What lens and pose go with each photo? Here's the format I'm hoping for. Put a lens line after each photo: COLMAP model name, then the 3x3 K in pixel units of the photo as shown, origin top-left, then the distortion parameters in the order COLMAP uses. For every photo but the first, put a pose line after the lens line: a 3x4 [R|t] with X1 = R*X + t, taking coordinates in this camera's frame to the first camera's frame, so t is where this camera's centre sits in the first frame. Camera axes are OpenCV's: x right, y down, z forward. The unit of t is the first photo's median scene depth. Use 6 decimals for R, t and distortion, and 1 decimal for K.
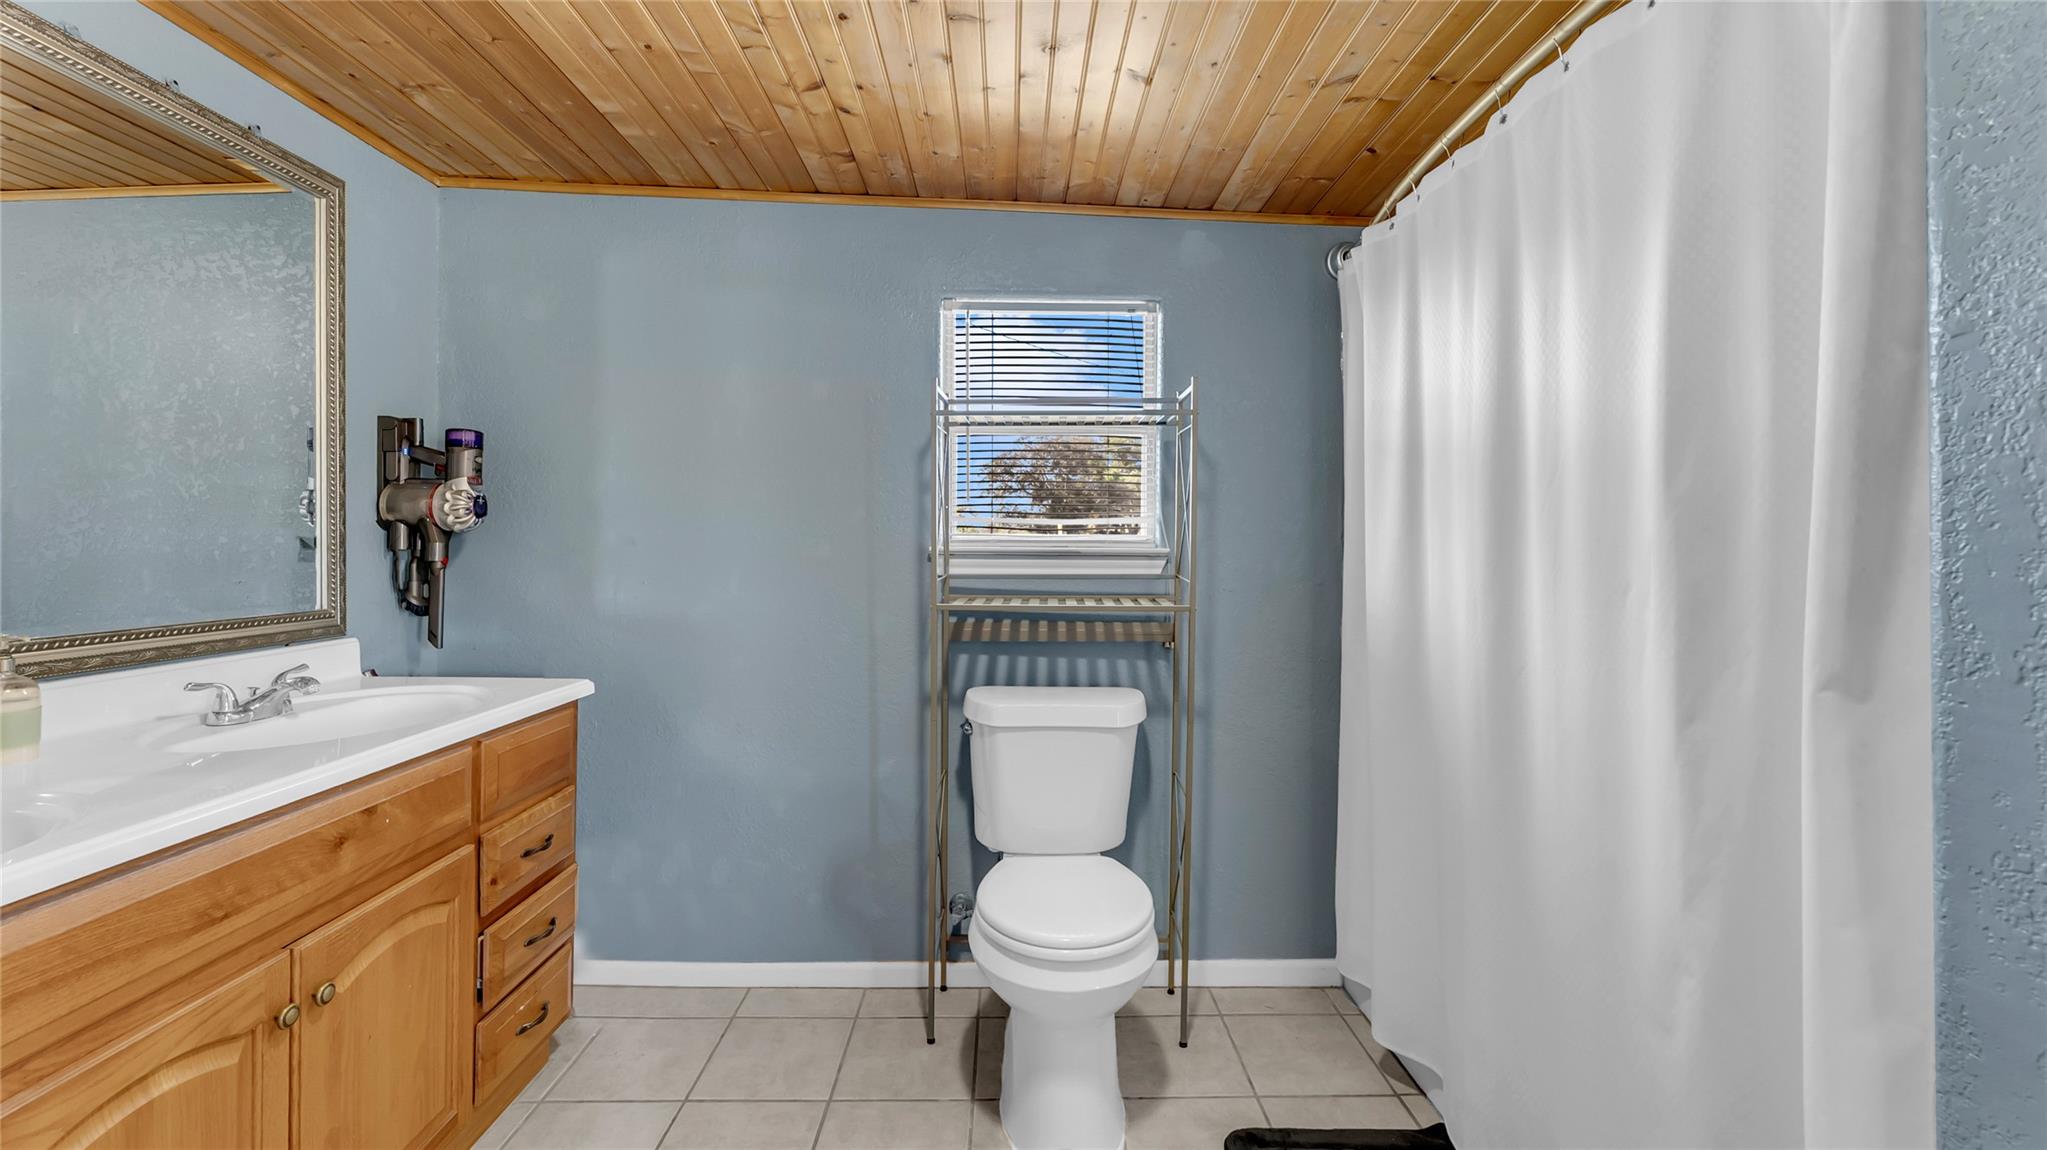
lens RADIAL K [[841.1, 0, 948.1], [0, 841.1, 540.9], [0, 0, 1]] dist [-0.000065, 0.000010]
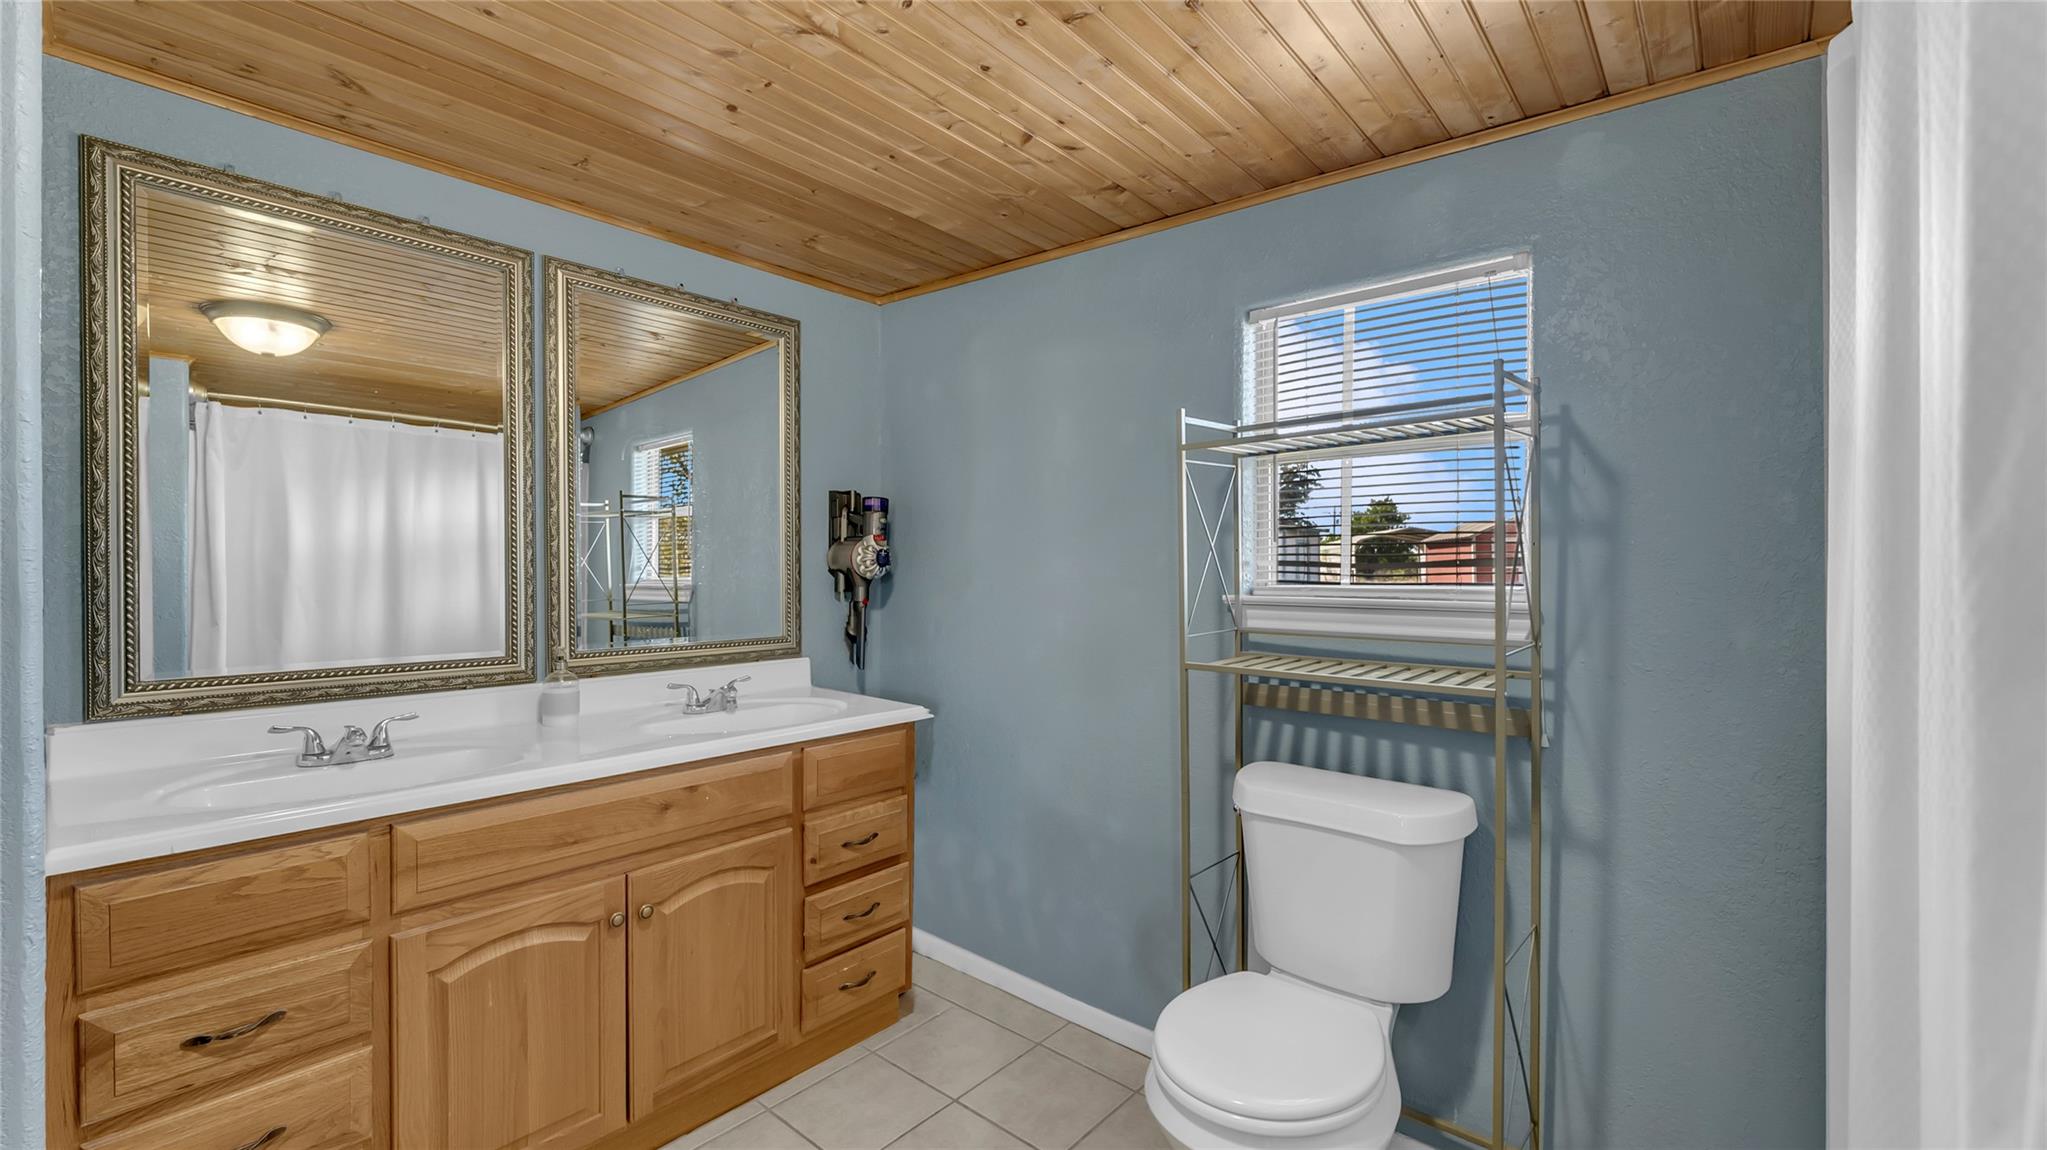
lens RADIAL K [[821.7, 0, 1024.7], [0, 821.7, 569.0], [0, 0, 1]] dist [0.001395, 0.000002]
pose [[0.762120, -0.005539, -0.647413, 0.416662], [0.007680, 0.999970, 0.000485, -0.025337], [0.647391, -0.005342, 0.762140, 0.223659]]
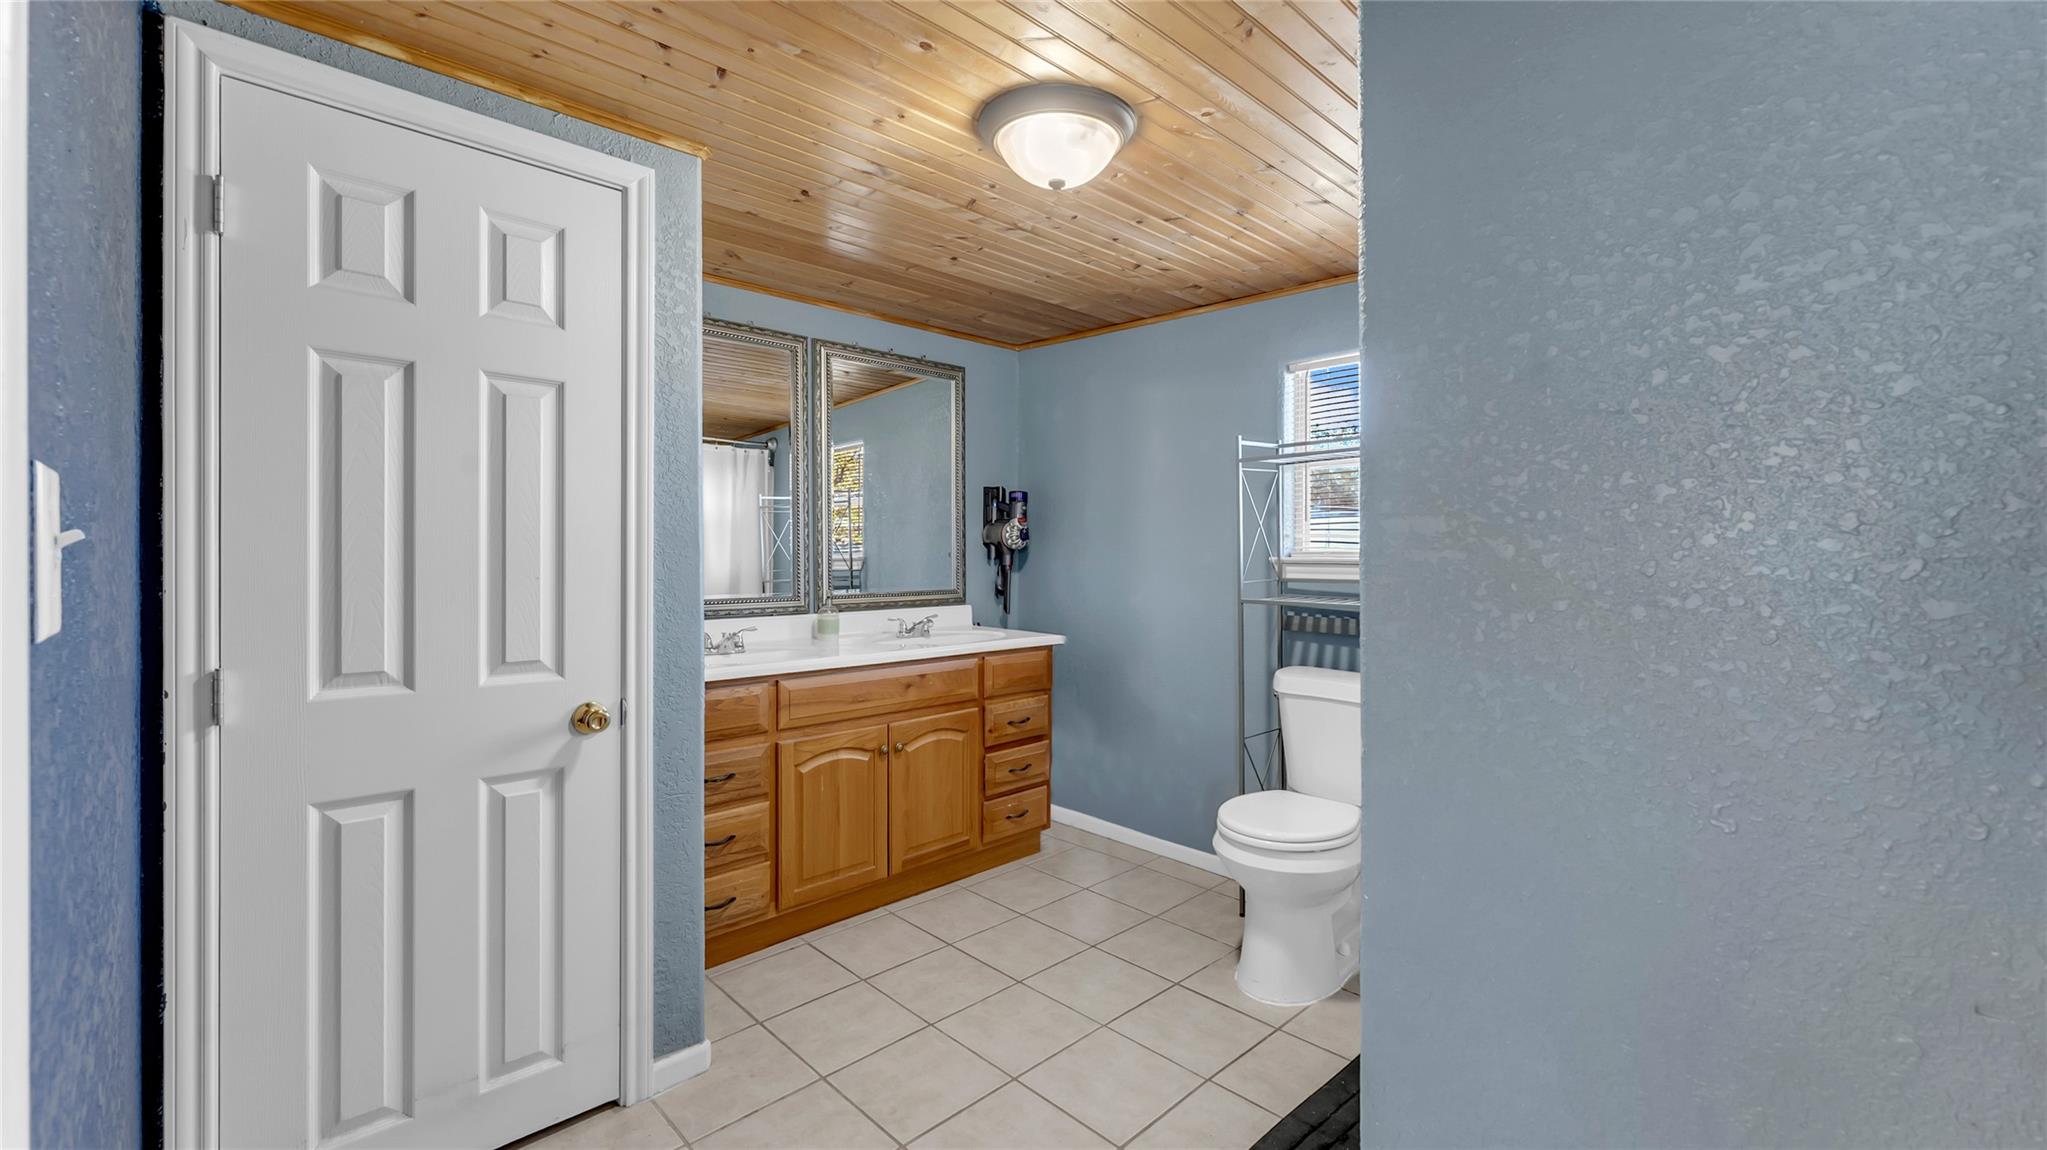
lens RADIAL K [[826.2, 0, 959.0], [0, 826.2, 550.4], [0, 0, 1]] dist [0.000226, 0.000009]
pose [[0.643873, -0.006296, -0.765107, 0.720276], [0.004866, 0.999980, -0.004134, -0.001175], [0.765117, -0.001062, 0.643890, -0.228731]]
